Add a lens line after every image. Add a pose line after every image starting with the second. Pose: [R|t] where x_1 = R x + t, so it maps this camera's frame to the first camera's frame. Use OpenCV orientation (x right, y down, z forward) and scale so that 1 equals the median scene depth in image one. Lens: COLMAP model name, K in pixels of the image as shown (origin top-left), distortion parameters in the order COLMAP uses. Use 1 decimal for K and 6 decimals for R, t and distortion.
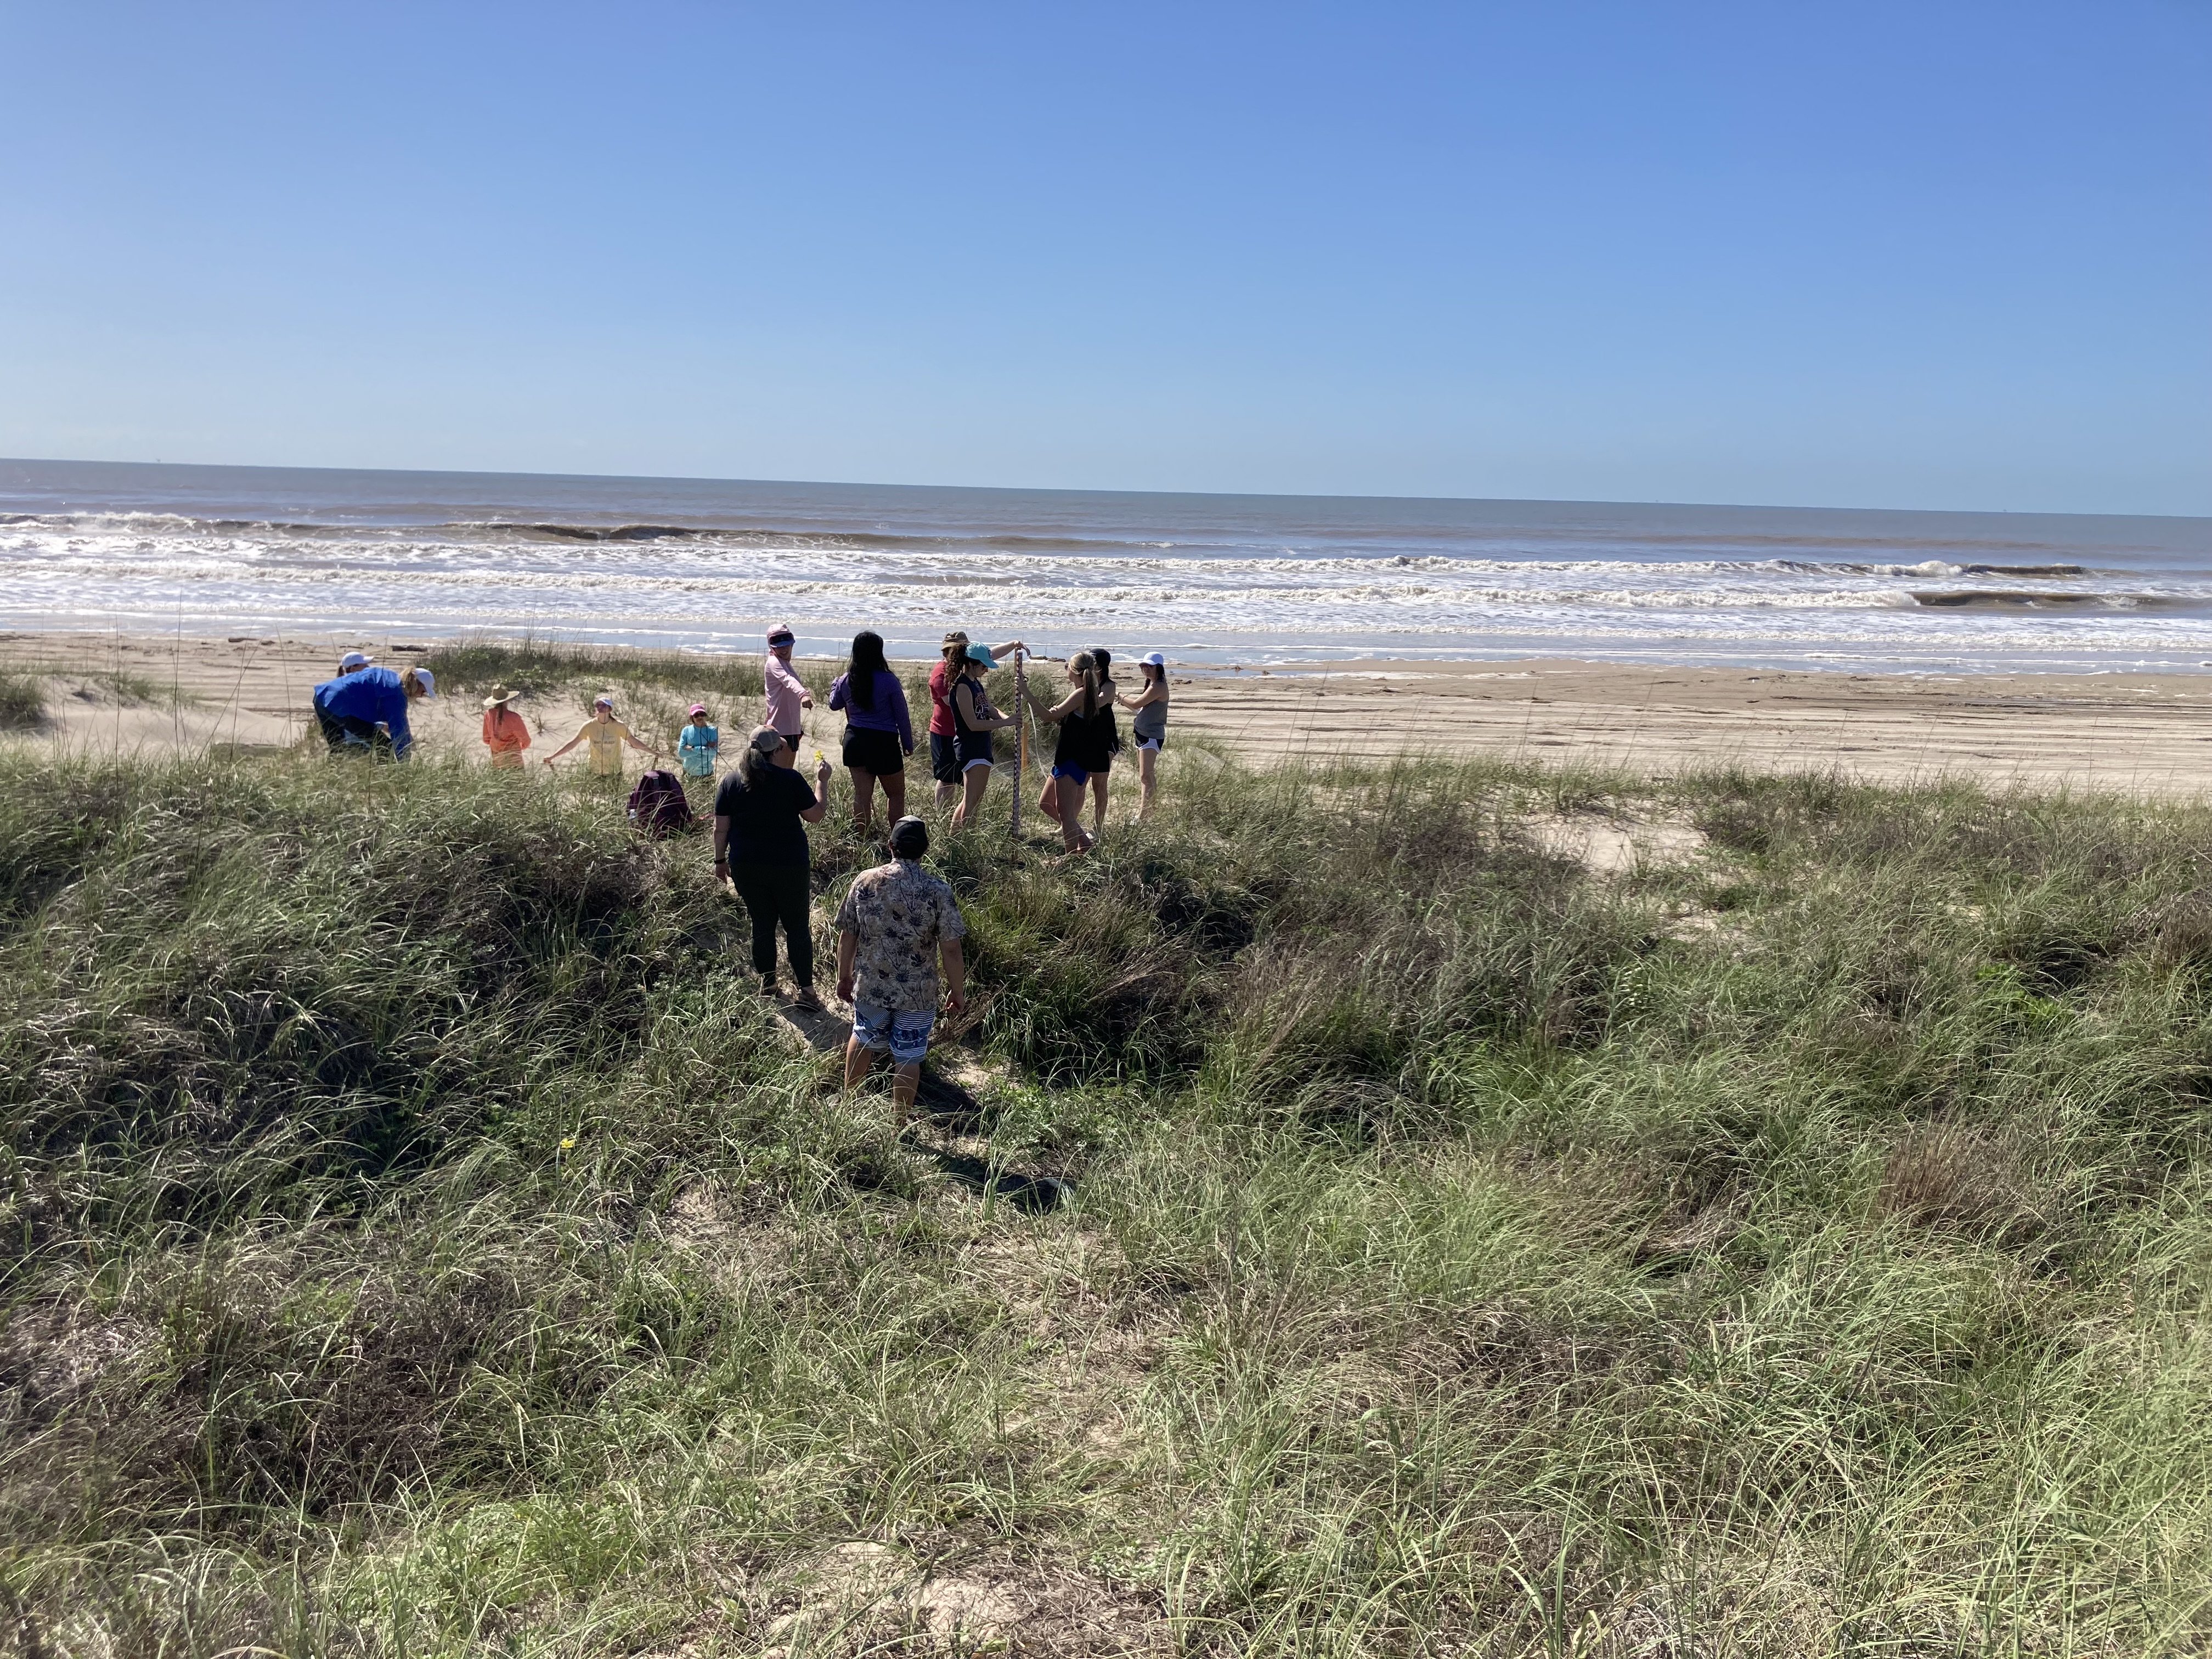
lens RADIAL K [[1832.3, 0, 1077.5], [0, 1832.3, 851.9], [0, 0, 1]] dist [0.027089, -0.006750]
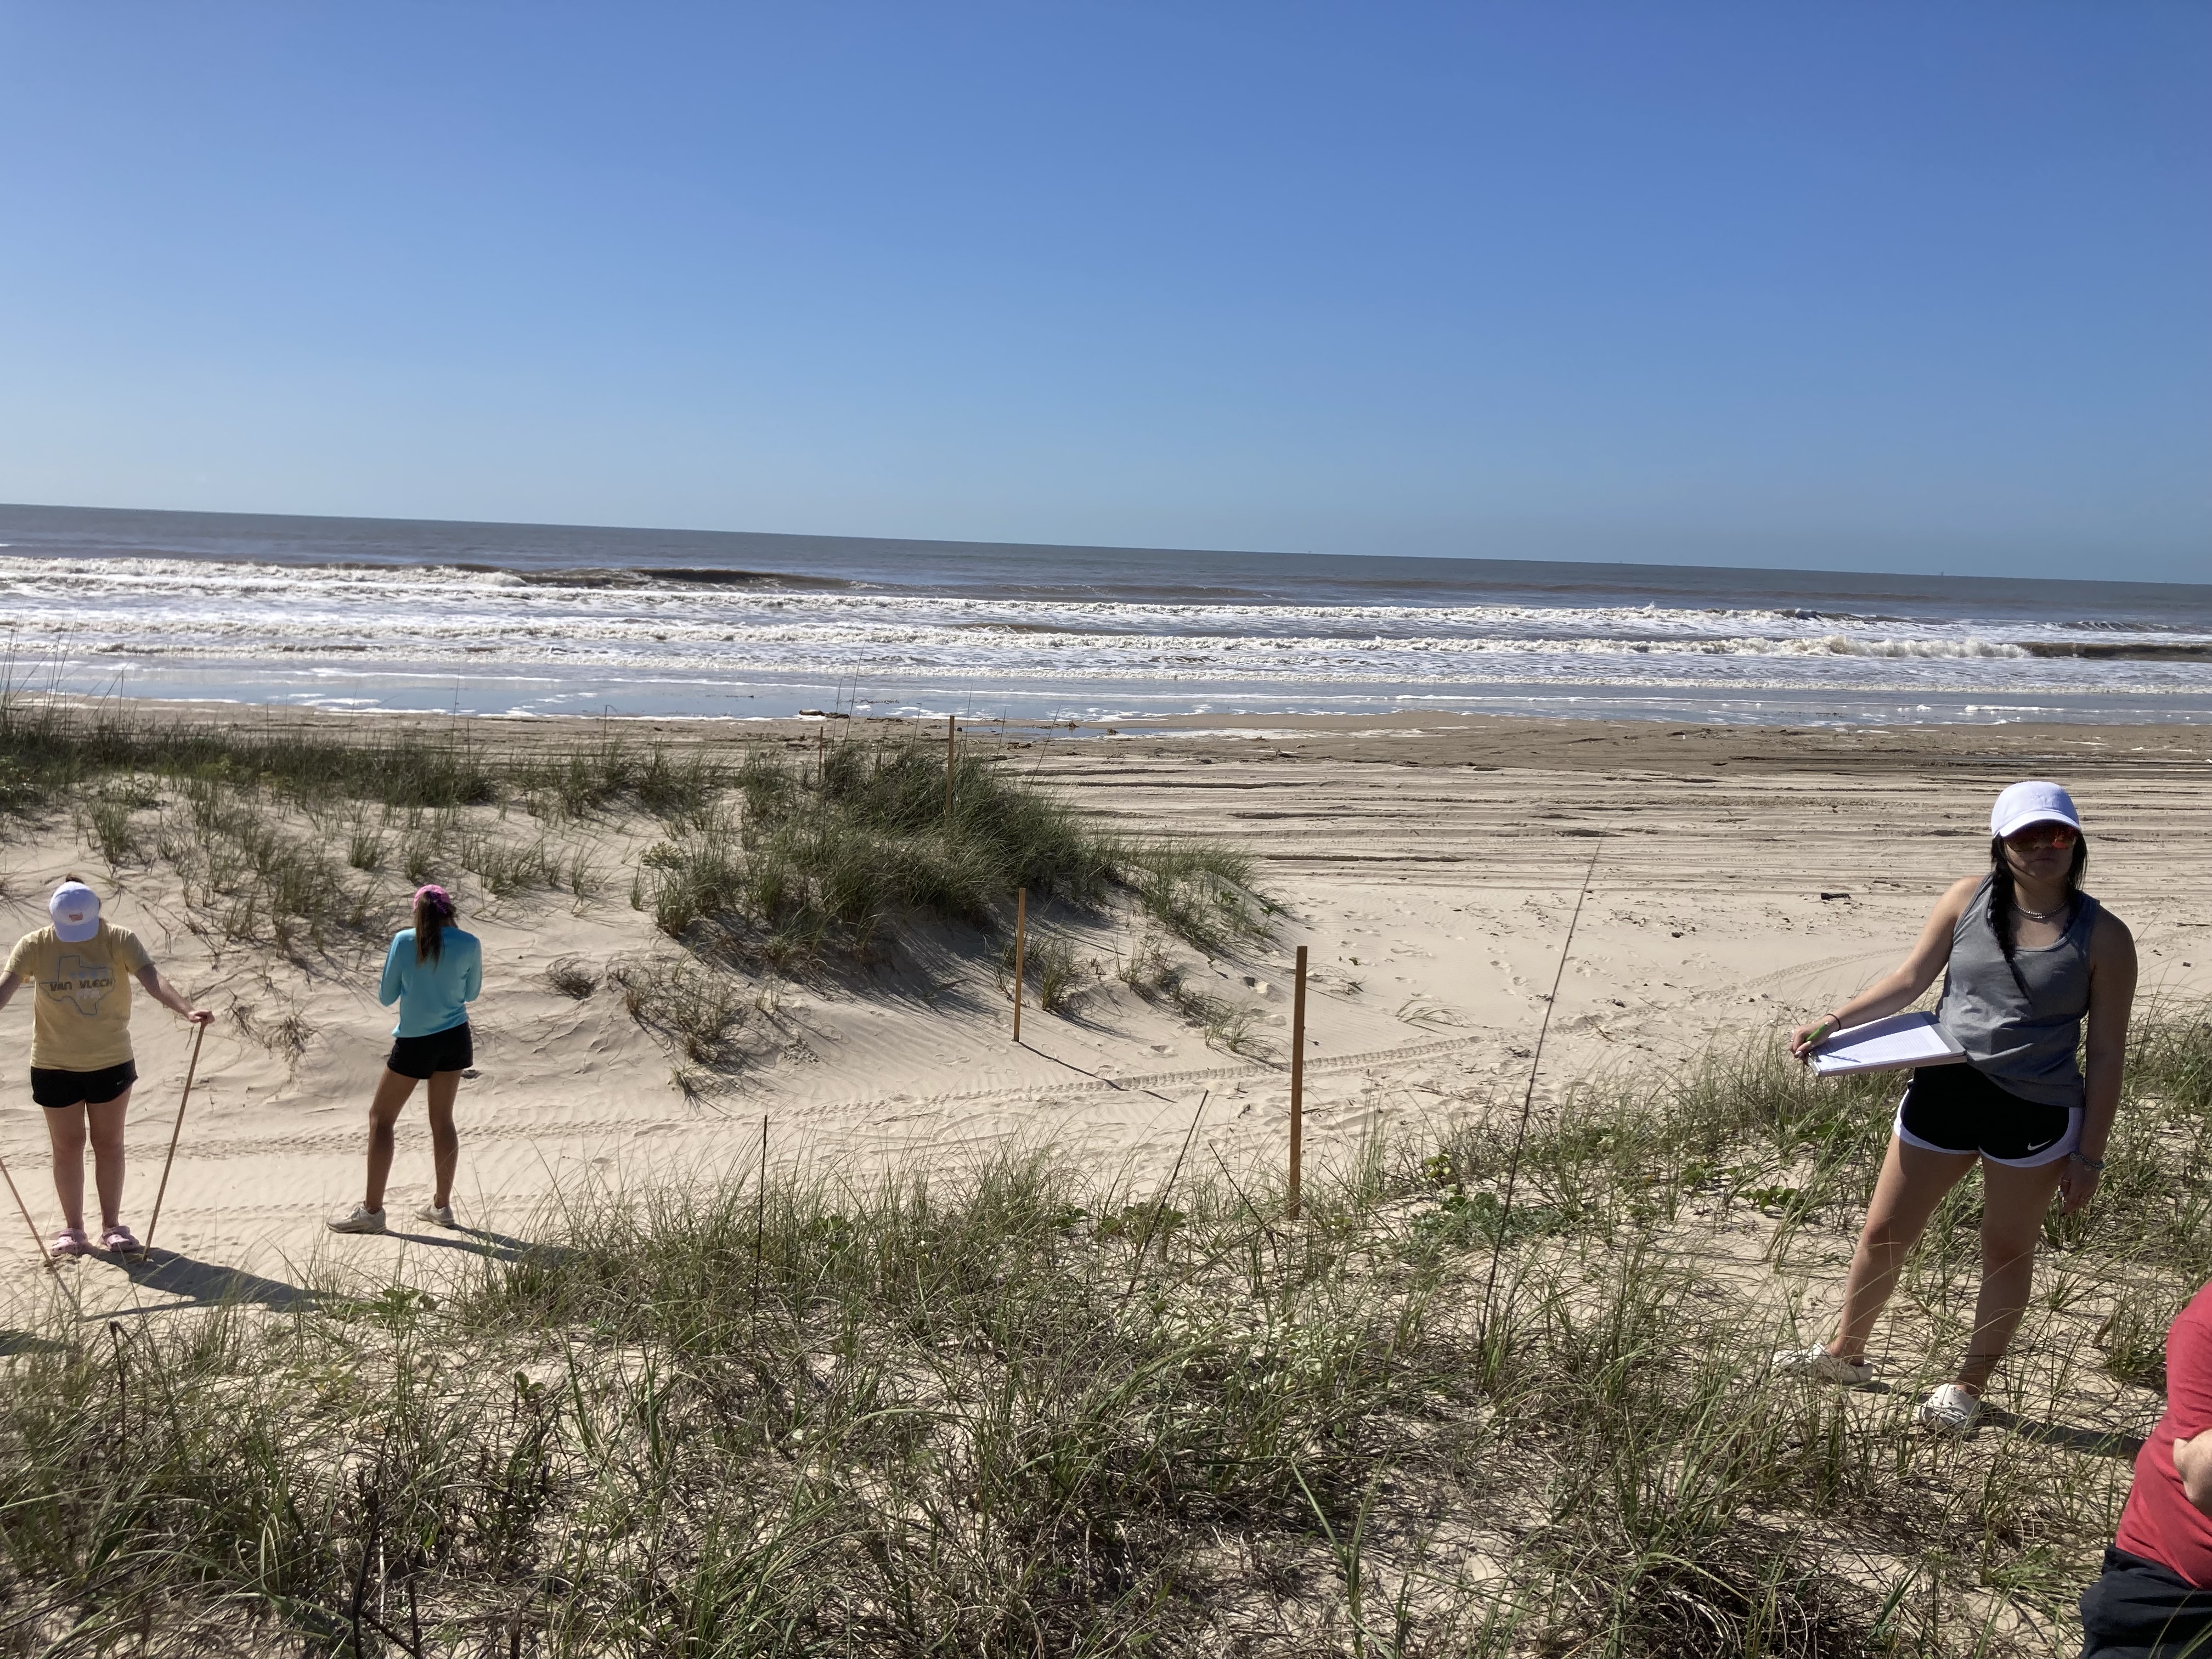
lens RADIAL K [[1832.3, 0, 1104.8], [0, 1832.3, 829.0], [0, 0, 1]] dist [0.027089, -0.006750]
pose [[0.982190, -0.017881, 0.187040, -0.093126], [0.024530, 0.999144, -0.033297, -0.058647], [-0.186284, 0.037292, 0.981788, 0.453650]]
